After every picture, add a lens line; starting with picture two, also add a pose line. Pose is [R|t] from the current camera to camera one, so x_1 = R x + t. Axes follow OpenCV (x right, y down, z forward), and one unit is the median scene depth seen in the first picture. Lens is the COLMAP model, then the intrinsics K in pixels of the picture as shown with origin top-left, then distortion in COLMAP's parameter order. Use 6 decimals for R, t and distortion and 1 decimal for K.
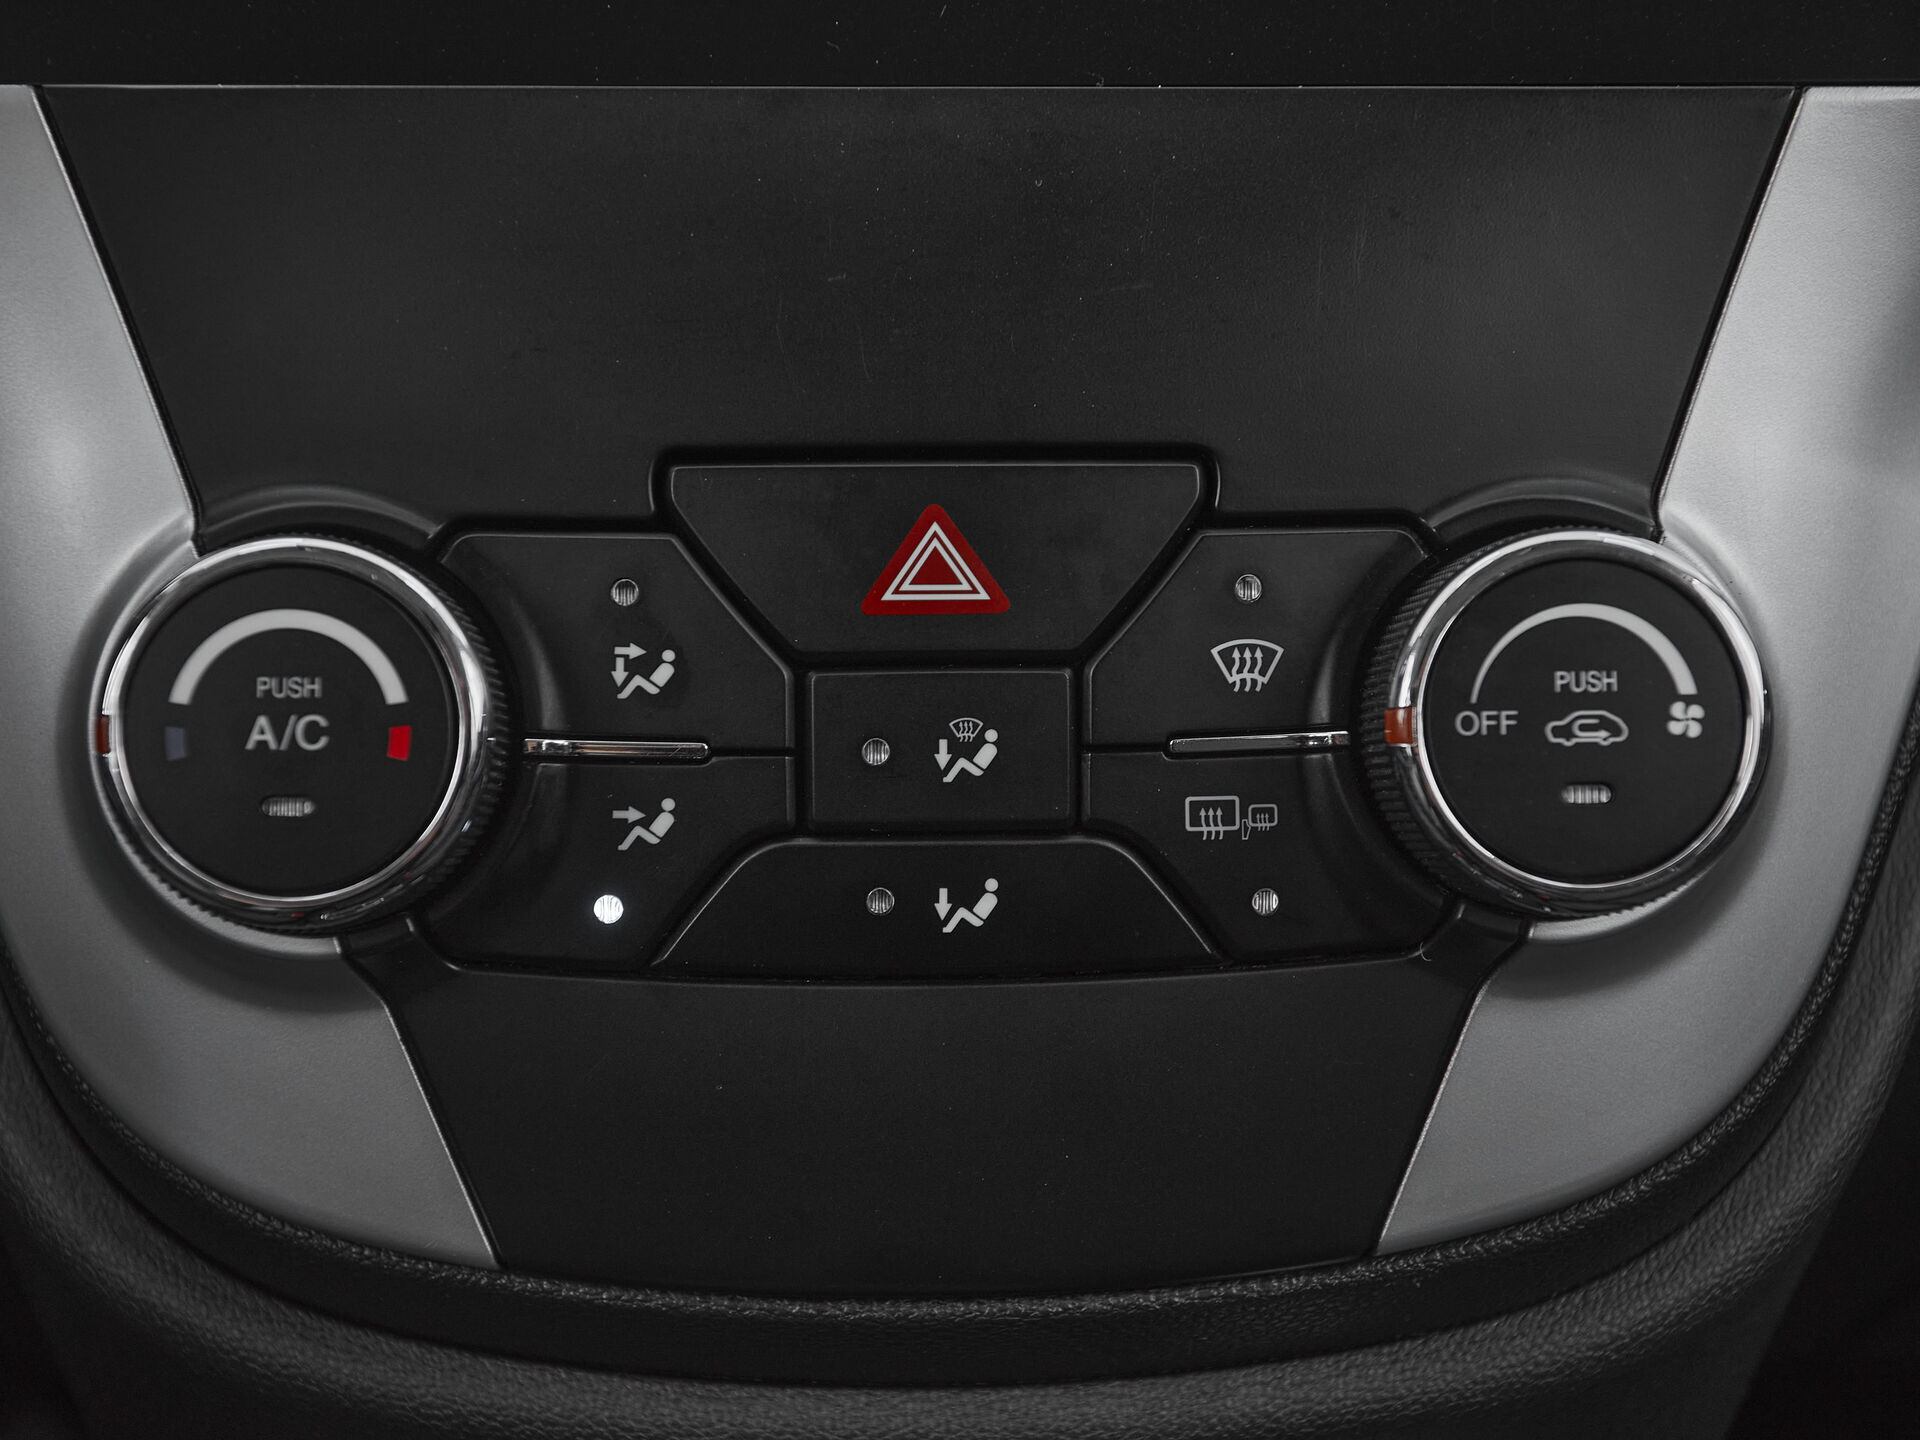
lens RADIAL K [[2763.4, 0, 956.1], [0, 2763.4, 726.9], [0, 0, 1]] dist [-0.006881, 0.000000]
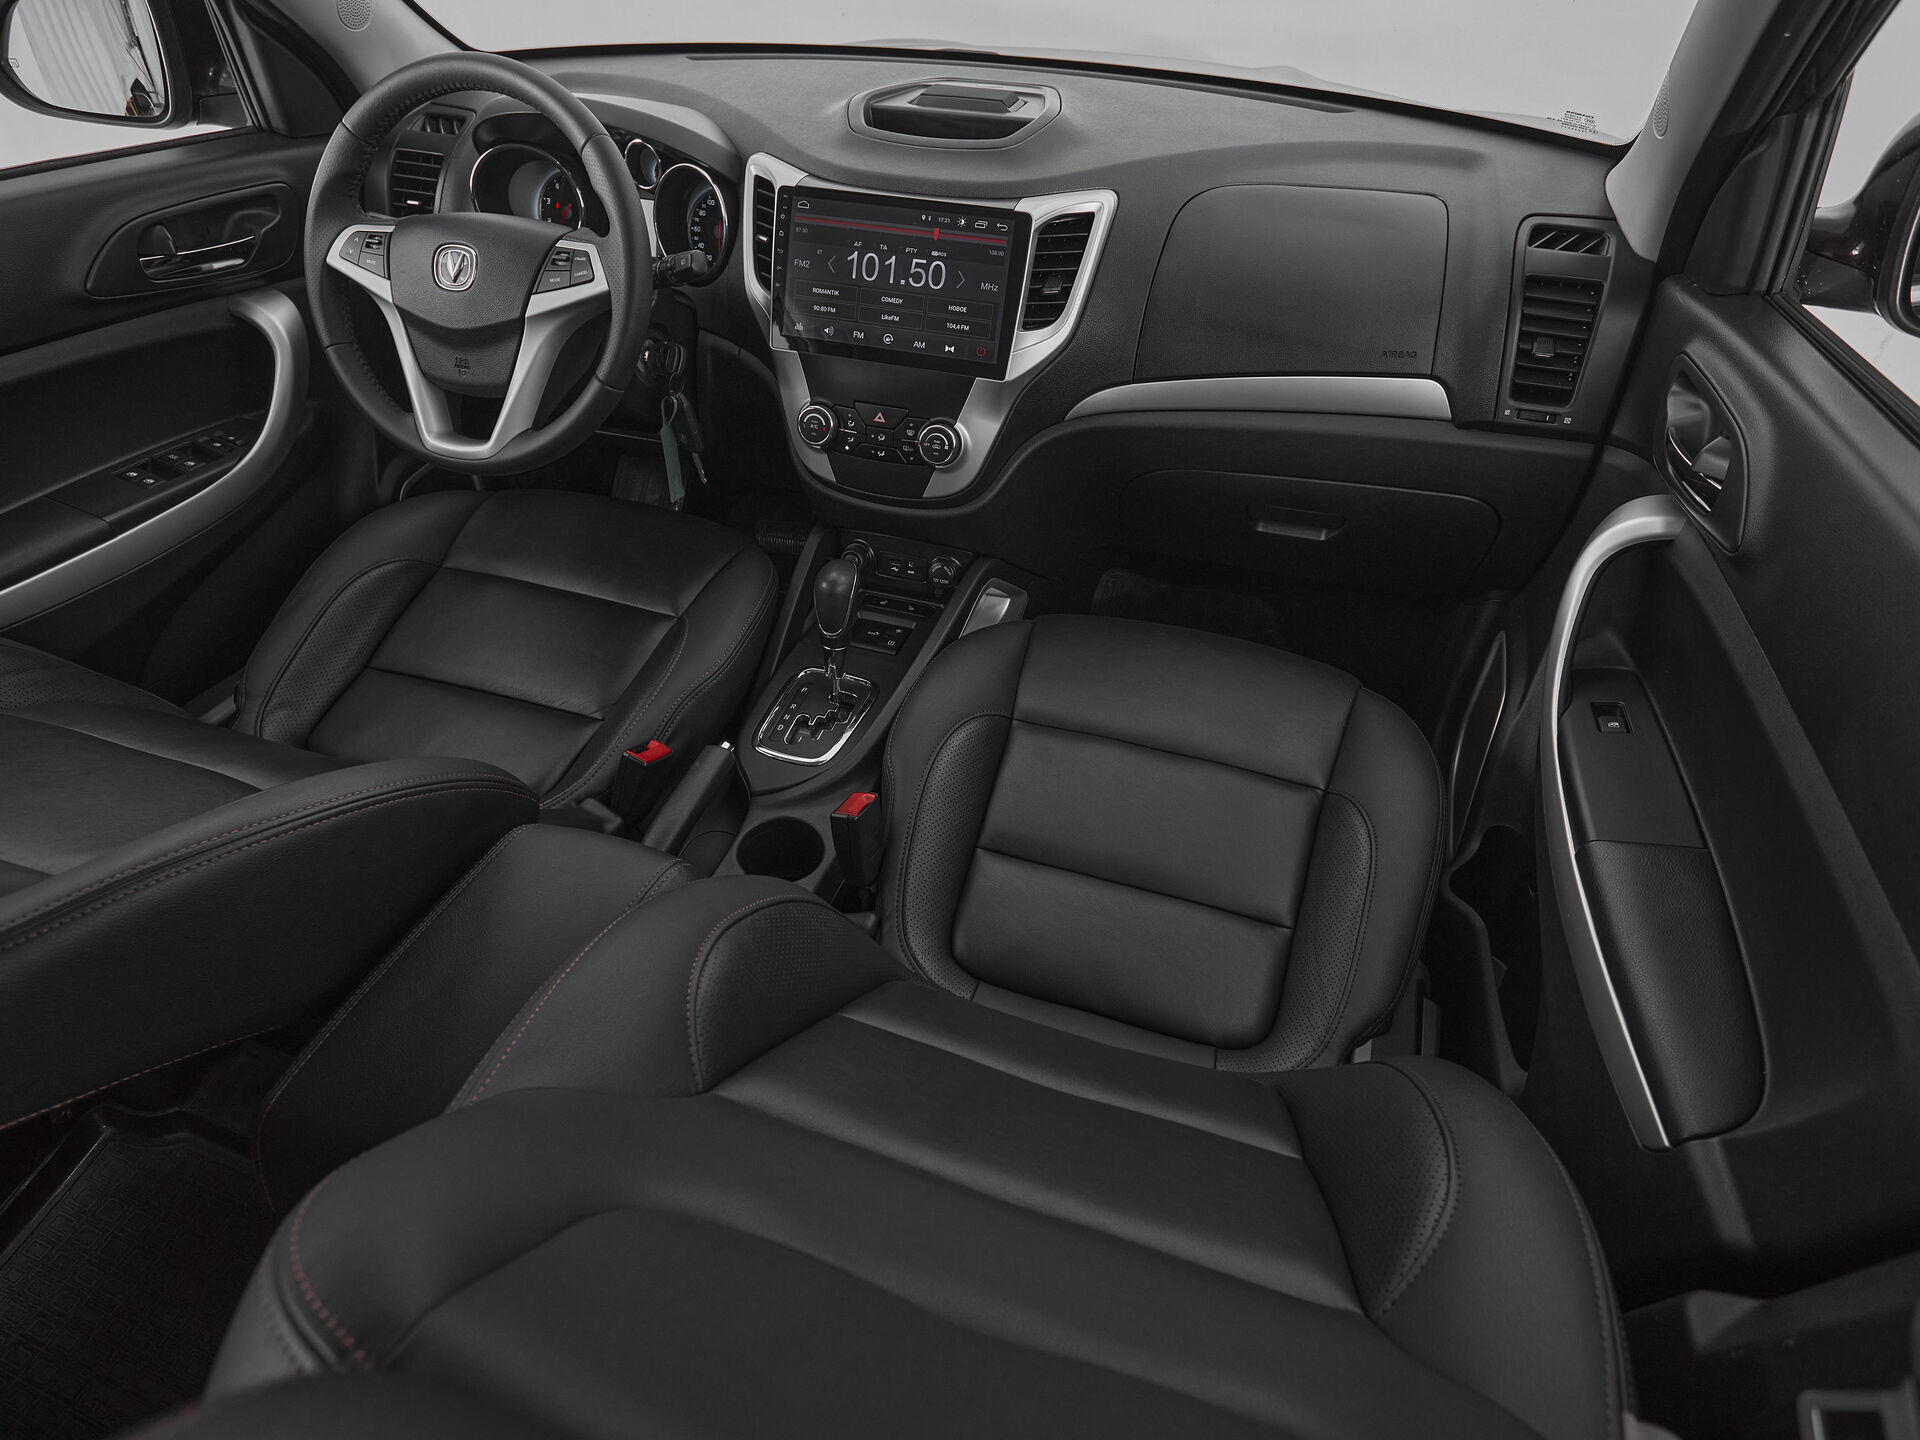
lens RADIAL K [[1031.6, 0, 978.6], [0, 1031.6, 731.1], [0, 0, 1]] dist [0.003666, -0.003088]
pose [[0.945293, 0.230839, -0.230509, 1.385498], [-0.123793, 0.907579, 0.401217, -0.546209], [0.301821, -0.350732, 0.886505, -2.443223]]
